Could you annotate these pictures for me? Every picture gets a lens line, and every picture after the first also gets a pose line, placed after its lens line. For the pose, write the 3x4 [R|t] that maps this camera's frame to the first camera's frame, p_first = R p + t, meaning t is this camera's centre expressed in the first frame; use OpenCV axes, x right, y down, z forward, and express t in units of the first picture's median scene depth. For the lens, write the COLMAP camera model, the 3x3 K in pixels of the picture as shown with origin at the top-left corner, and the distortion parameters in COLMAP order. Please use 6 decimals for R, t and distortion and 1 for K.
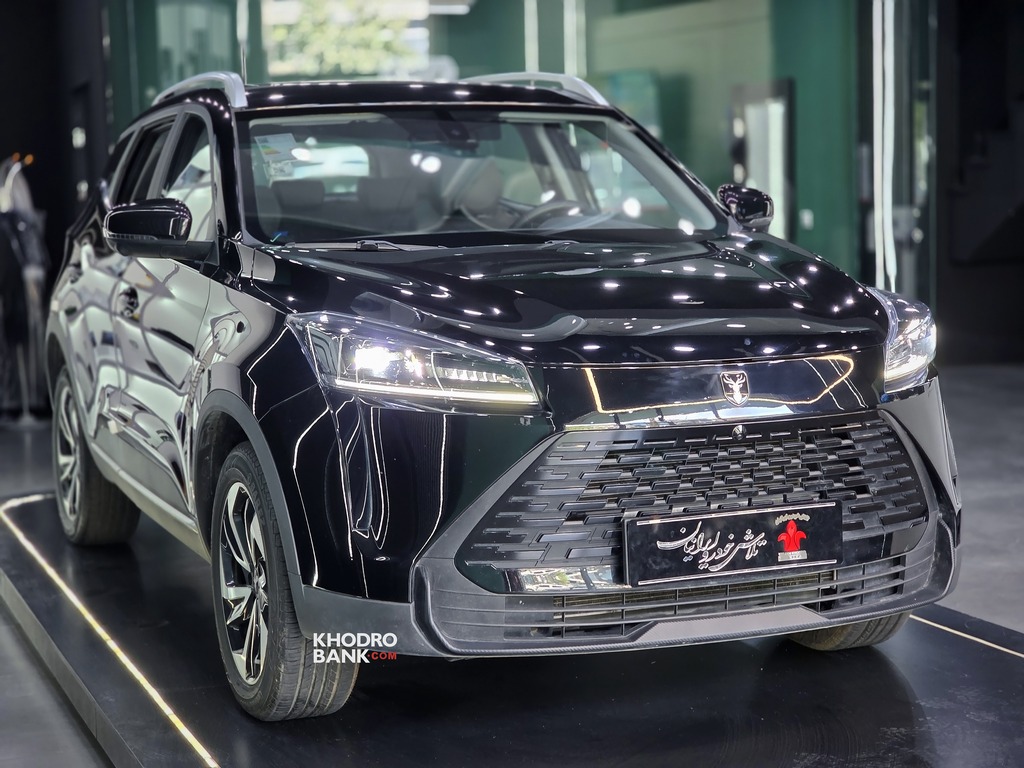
lens RADIAL K [[1954.0, 0, 515.1], [0, 1954.0, 380.2], [0, 0, 1]] dist [0.031660, 0.000000]
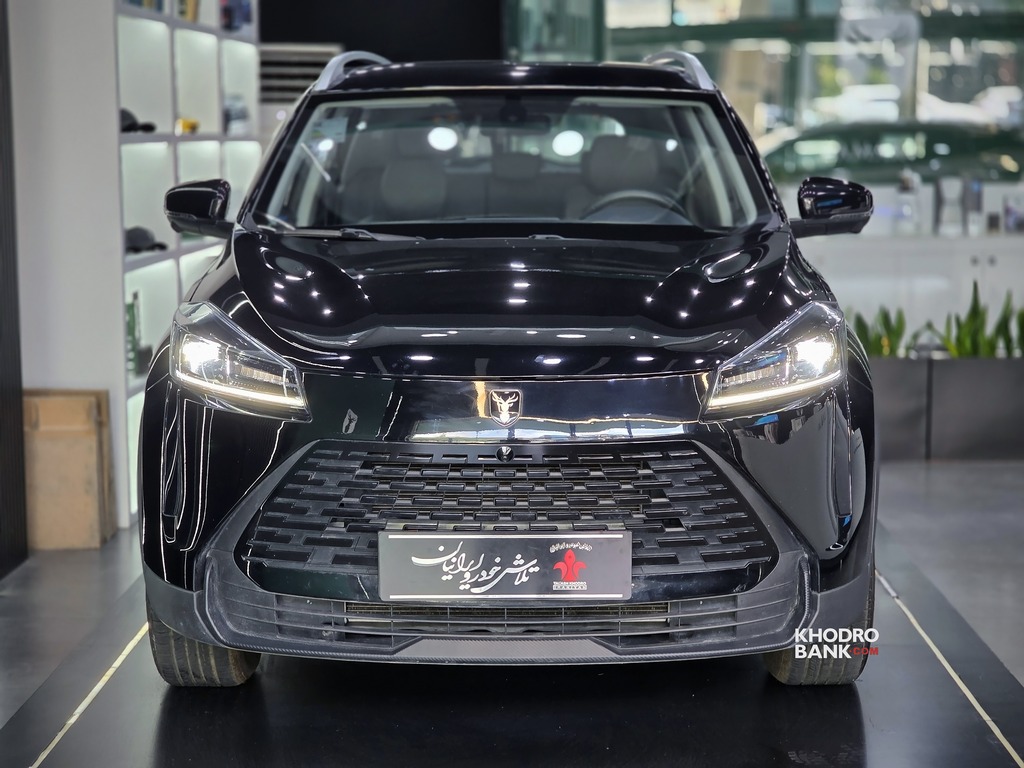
lens RADIAL K [[1954.0, 0, 509.7], [0, 1954.0, 390.8], [0, 0, 1]] dist [0.031660, 0.000000]
pose [[0.922174, 0.071747, -0.380064, 0.477359], [-0.056669, 0.997103, 0.050728, -0.052814], [0.382602, -0.025242, 0.923568, 0.109452]]
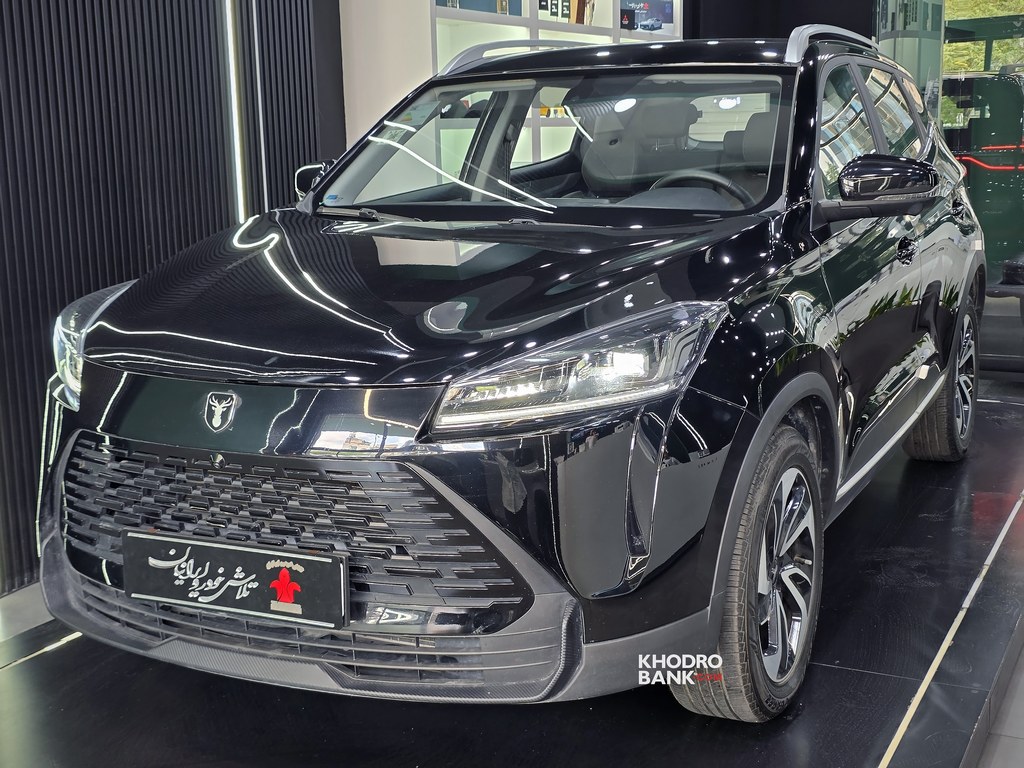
lens RADIAL K [[1430.0, 0, 510.2], [0, 1430.0, 379.2], [0, 0, 1]] dist [-0.009728, 0.000000]
pose [[0.666055, 0.139990, -0.732648, 0.677090], [-0.067727, 0.989523, 0.127502, -0.102683], [0.742822, -0.035303, 0.668558, 0.655148]]
